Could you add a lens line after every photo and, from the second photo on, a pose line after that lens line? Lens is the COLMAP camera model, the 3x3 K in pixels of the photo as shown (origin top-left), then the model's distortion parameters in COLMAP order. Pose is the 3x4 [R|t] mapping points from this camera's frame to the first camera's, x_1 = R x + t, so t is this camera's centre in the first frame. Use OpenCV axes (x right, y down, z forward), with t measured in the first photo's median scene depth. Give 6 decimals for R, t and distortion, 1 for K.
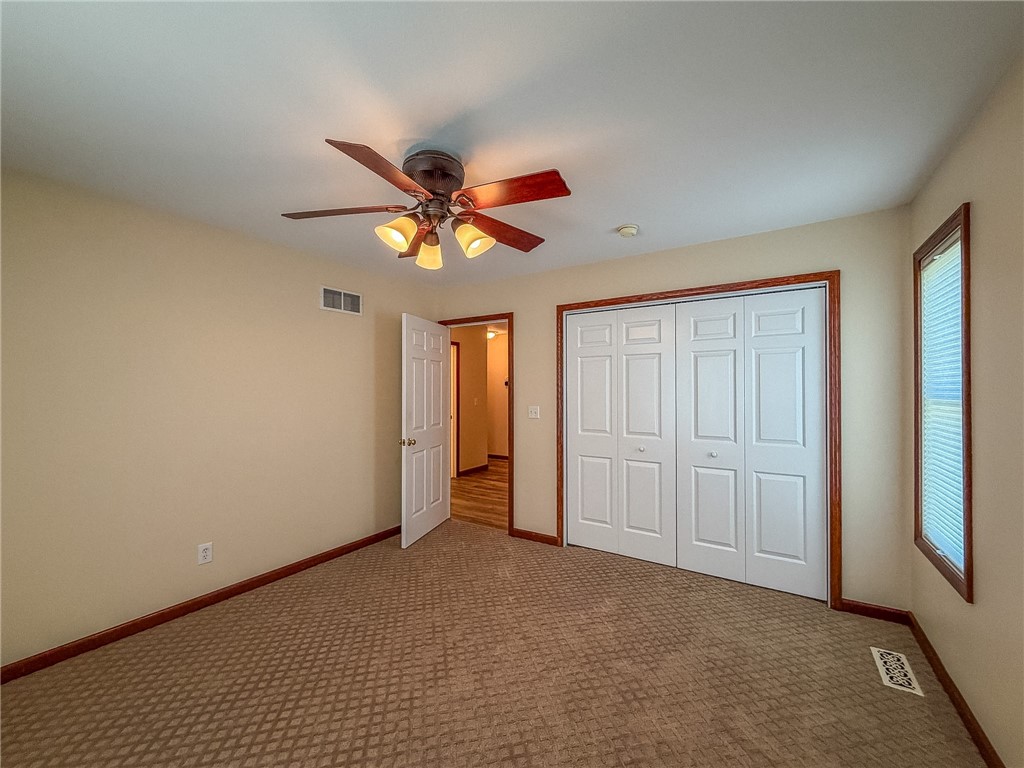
lens RADIAL K [[428.1, 0, 505.5], [0, 428.1, 386.7], [0, 0, 1]] dist [-0.000935, 0.000044]
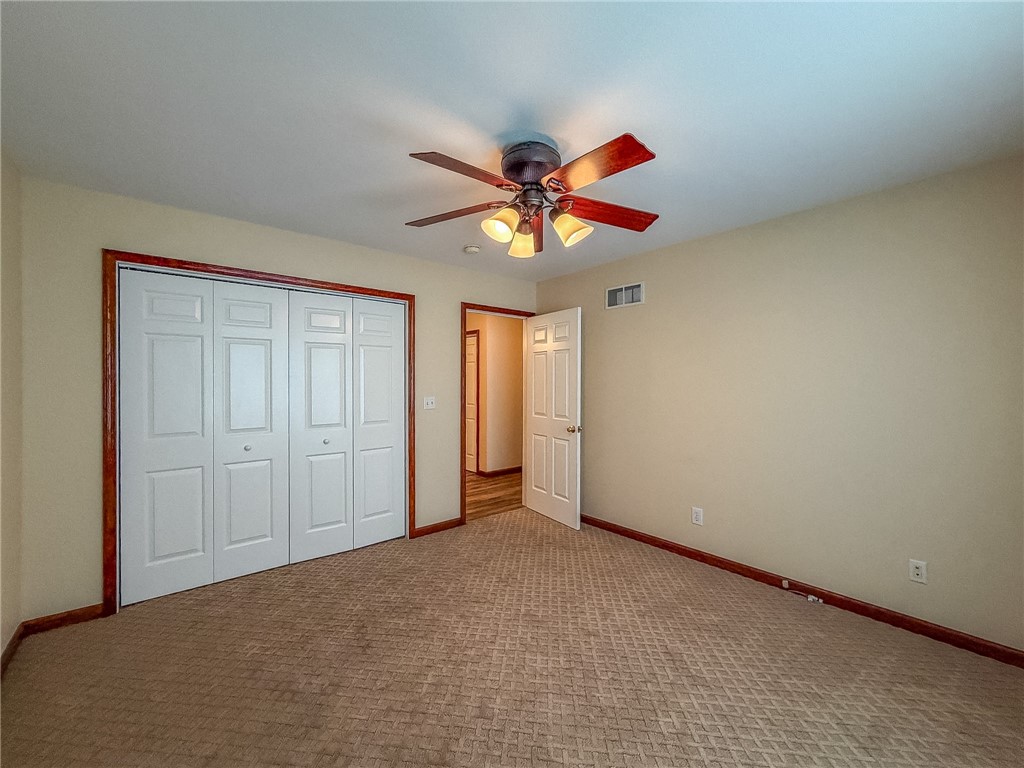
lens RADIAL K [[428.1, 0, 507.8], [0, 428.1, 382.7], [0, 0, 1]] dist [-0.000935, 0.000044]
pose [[0.269758, -0.000173, 0.962928, -0.396774], [-0.013373, 0.999903, 0.003926, 0.003189], [-0.962835, -0.013936, 0.269730, 0.271218]]
